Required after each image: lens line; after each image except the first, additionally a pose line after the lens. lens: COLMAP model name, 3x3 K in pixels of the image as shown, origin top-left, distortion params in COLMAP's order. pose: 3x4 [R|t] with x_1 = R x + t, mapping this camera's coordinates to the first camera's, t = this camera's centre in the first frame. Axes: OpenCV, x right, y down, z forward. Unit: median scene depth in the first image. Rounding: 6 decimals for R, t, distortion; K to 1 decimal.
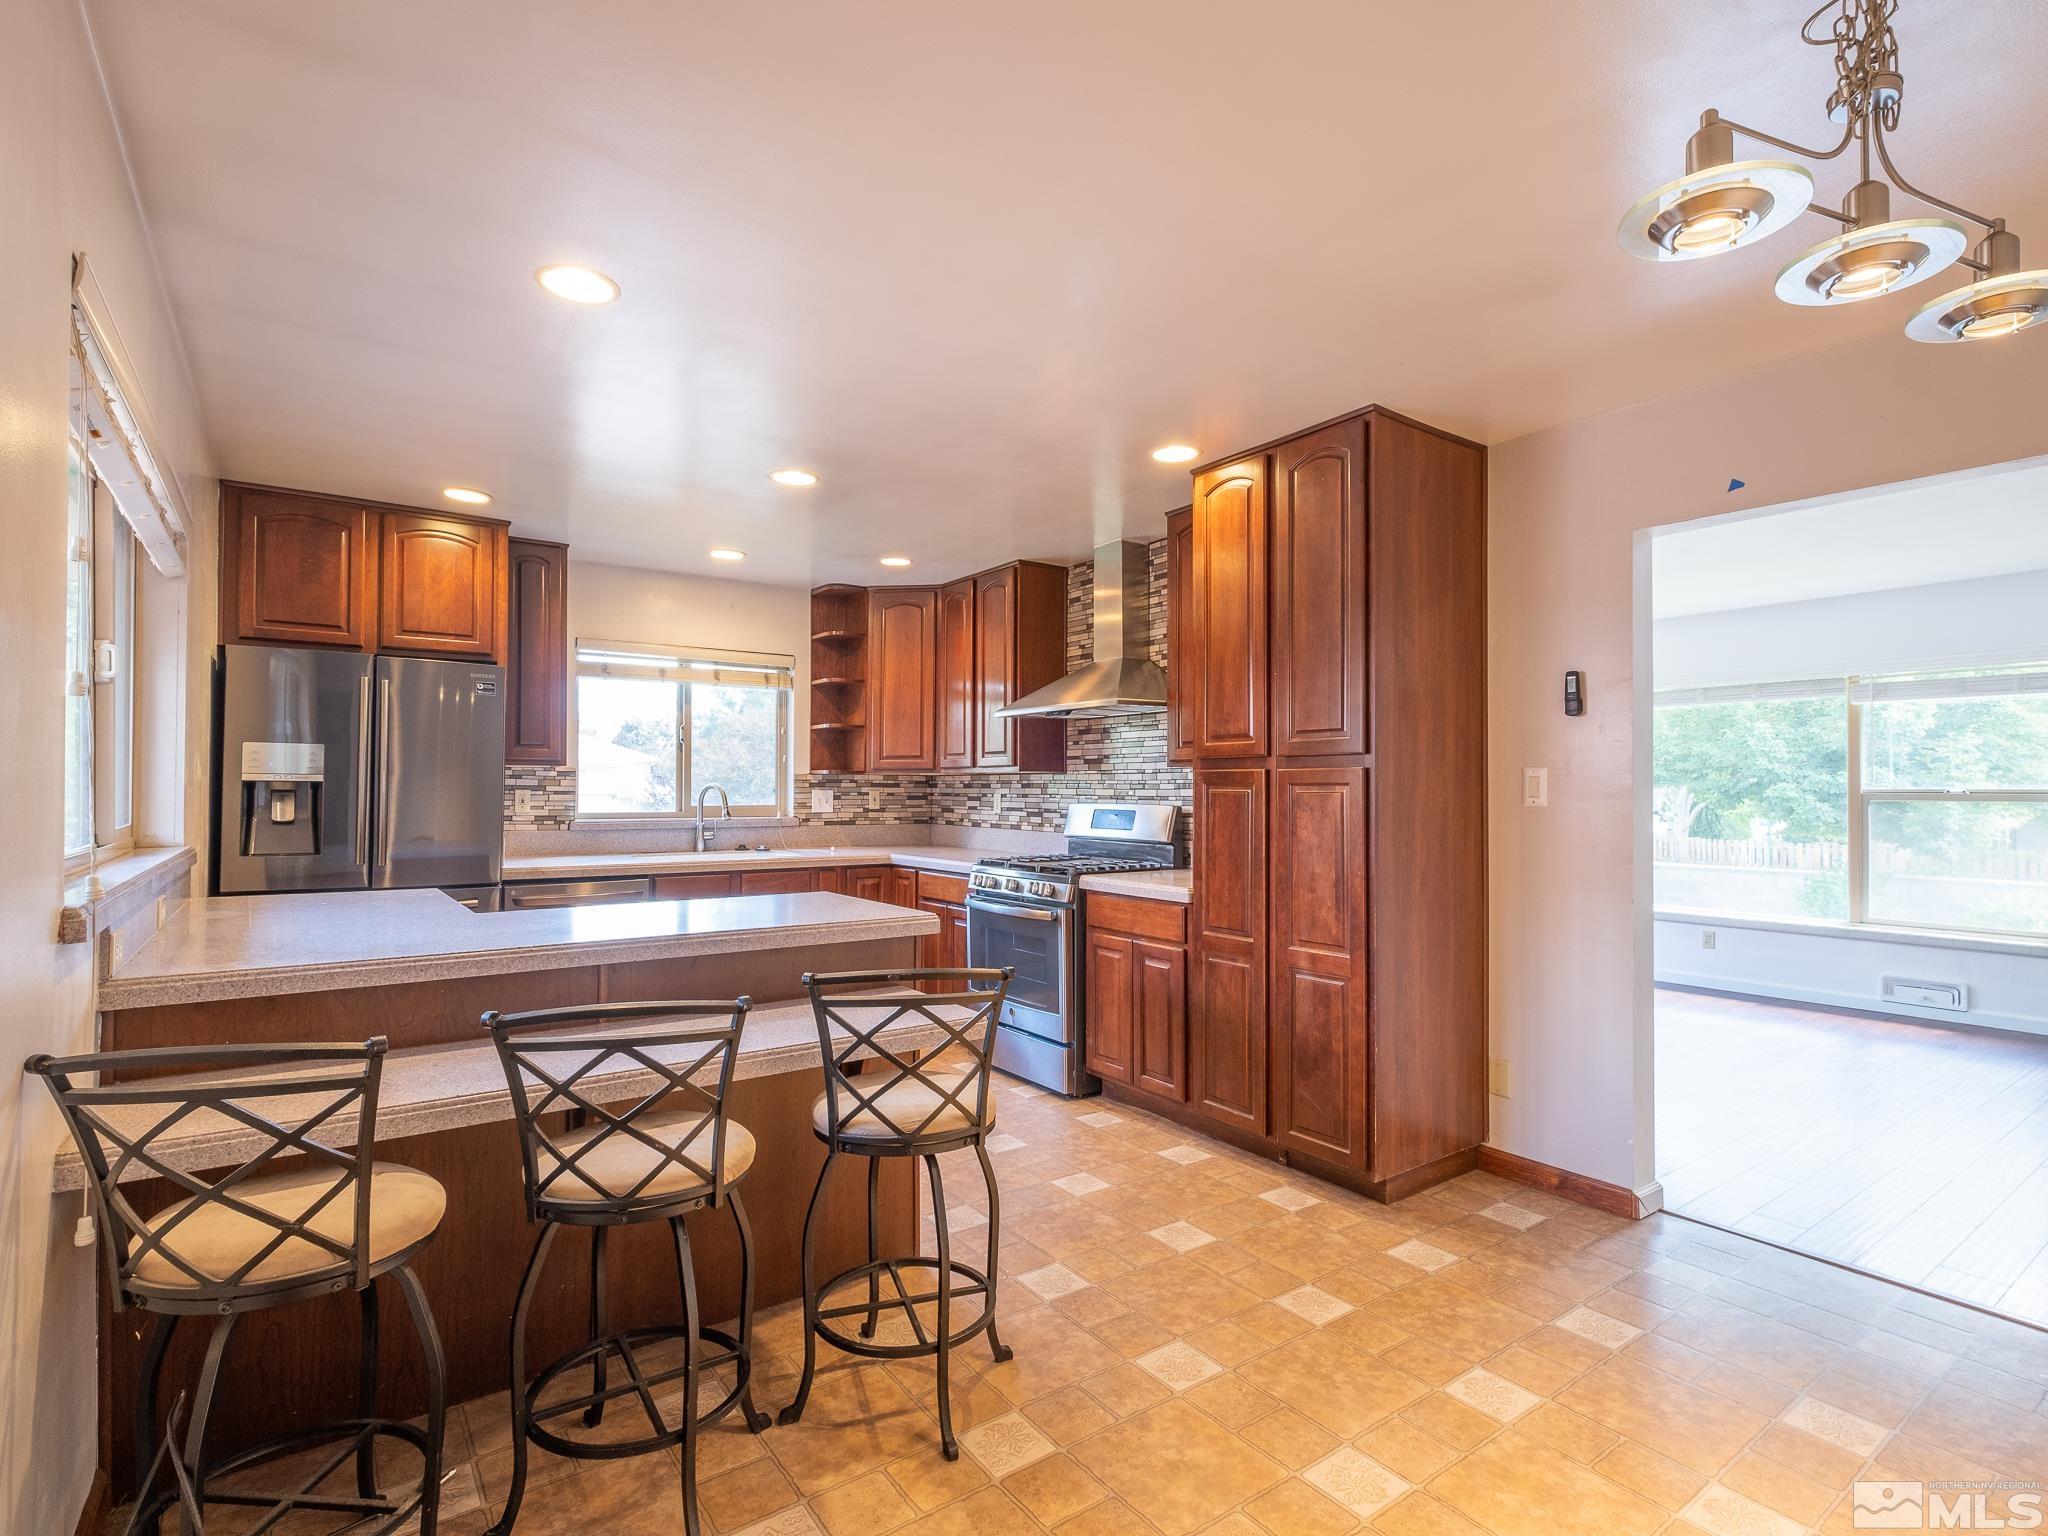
lens RADIAL K [[1005.6, 0, 1026.9], [0, 1005.6, 776.0], [0, 0, 1]] dist [0.004881, -0.000233]
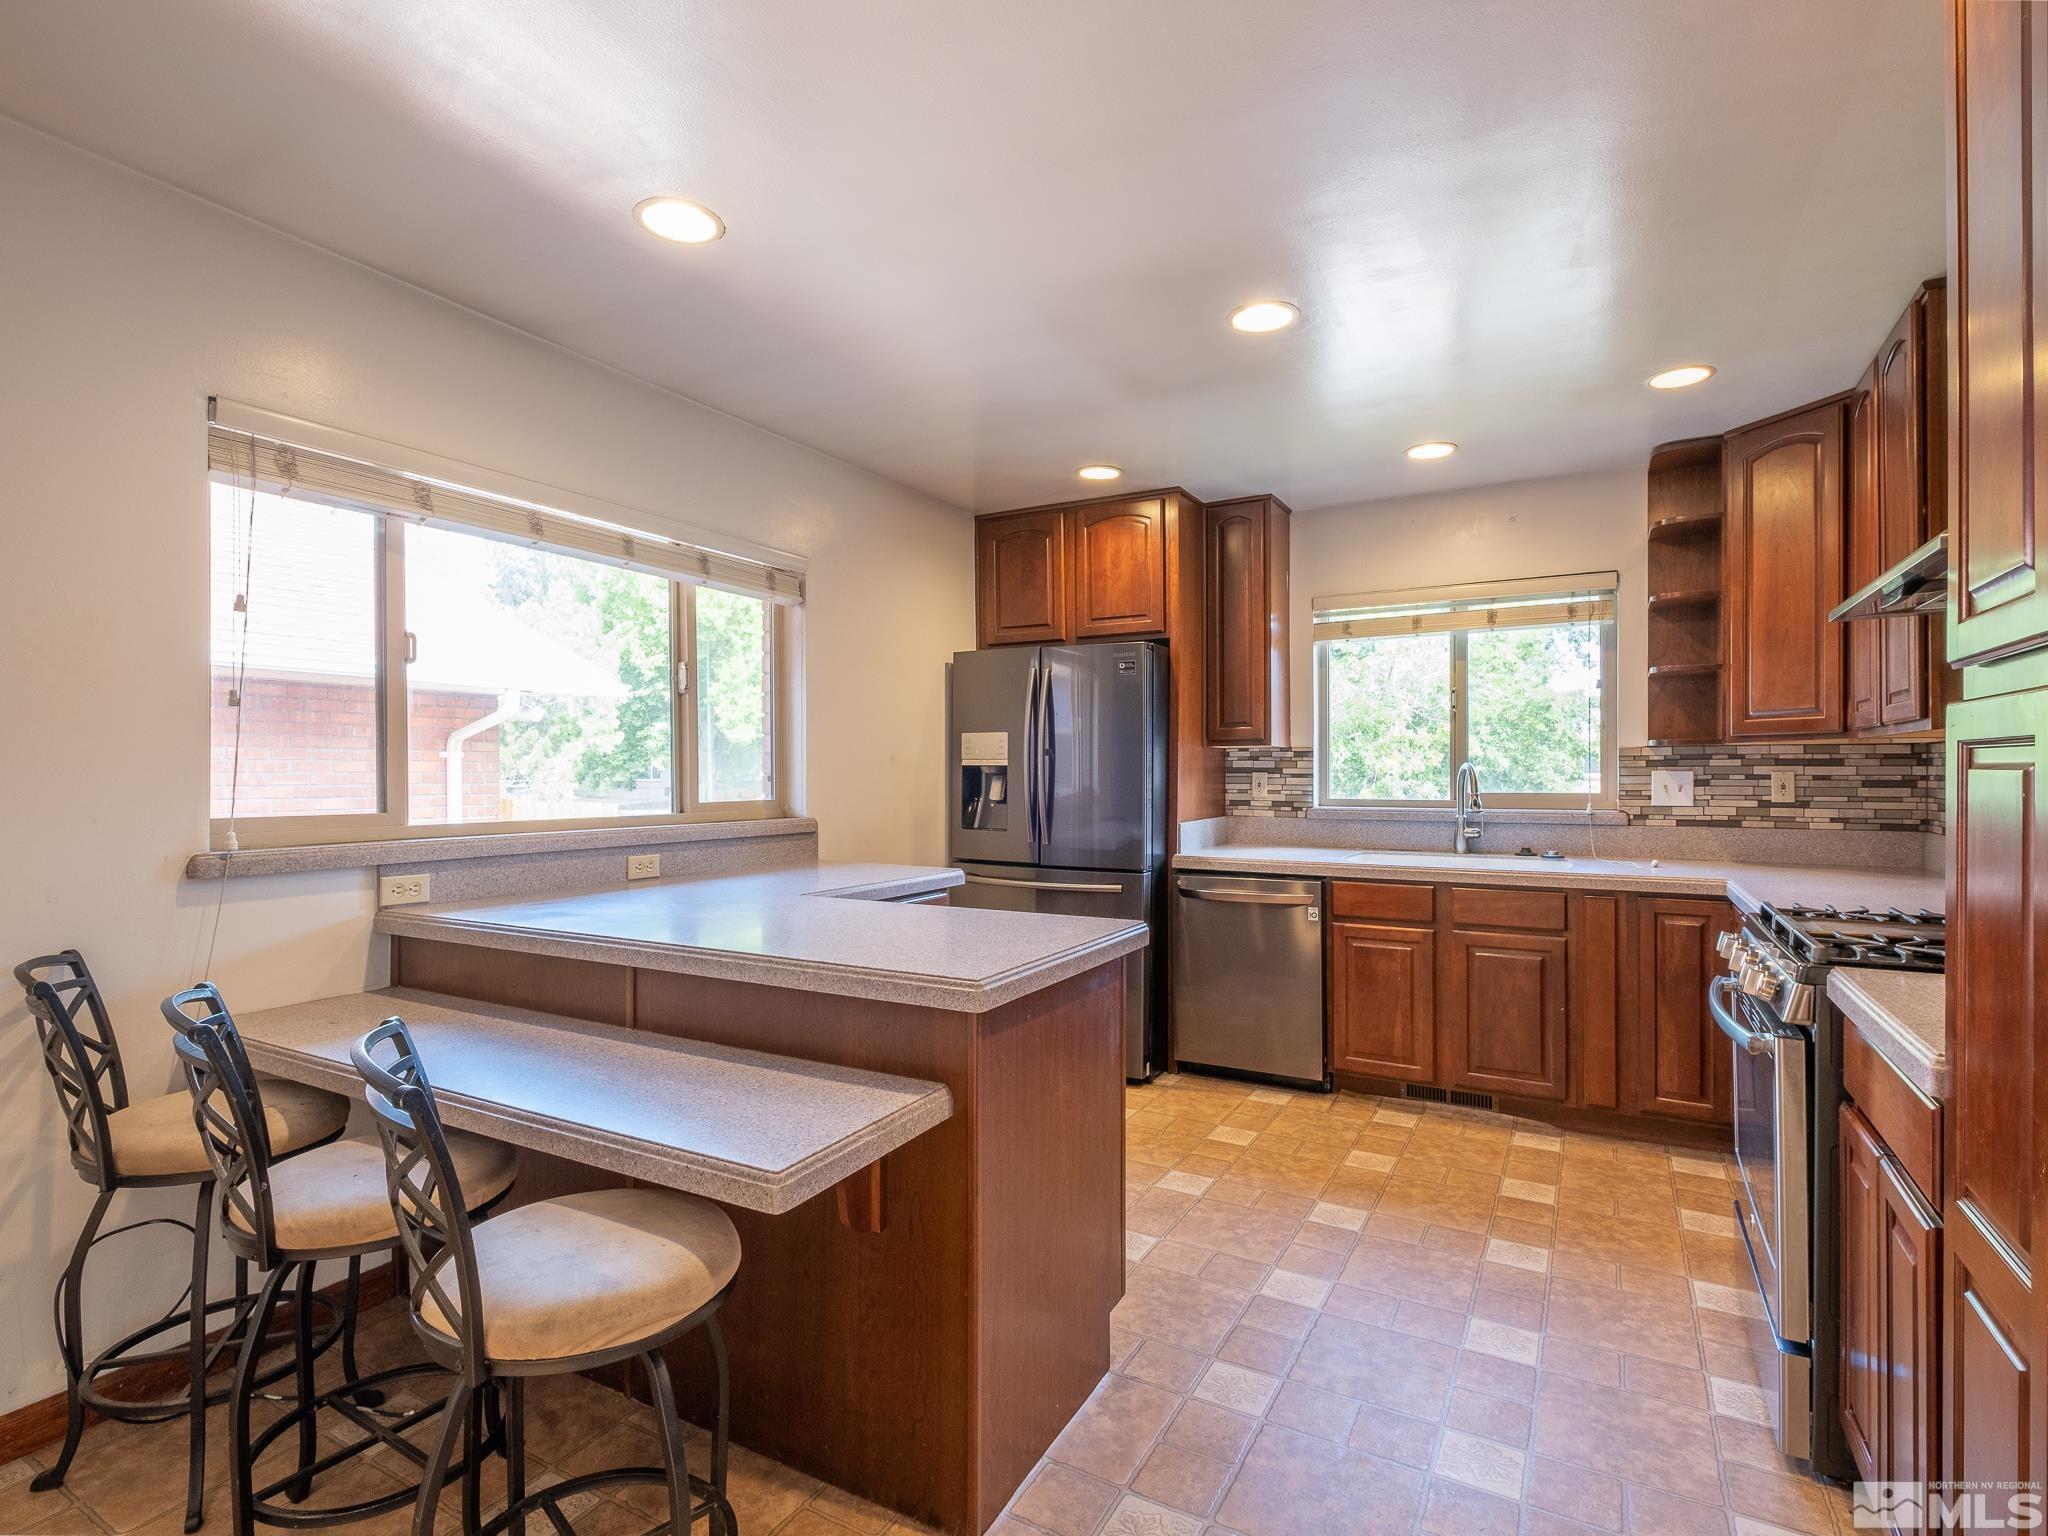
lens RADIAL K [[1005.6, 0, 1025.4], [0, 1005.6, 771.0], [0, 0, 1]] dist [0.004881, -0.000233]
pose [[0.419173, -0.005872, -0.907887, 0.219873], [0.015390, 0.999881, 0.000638, 0.007634], [0.907776, -0.014240, 0.419214, 0.376542]]
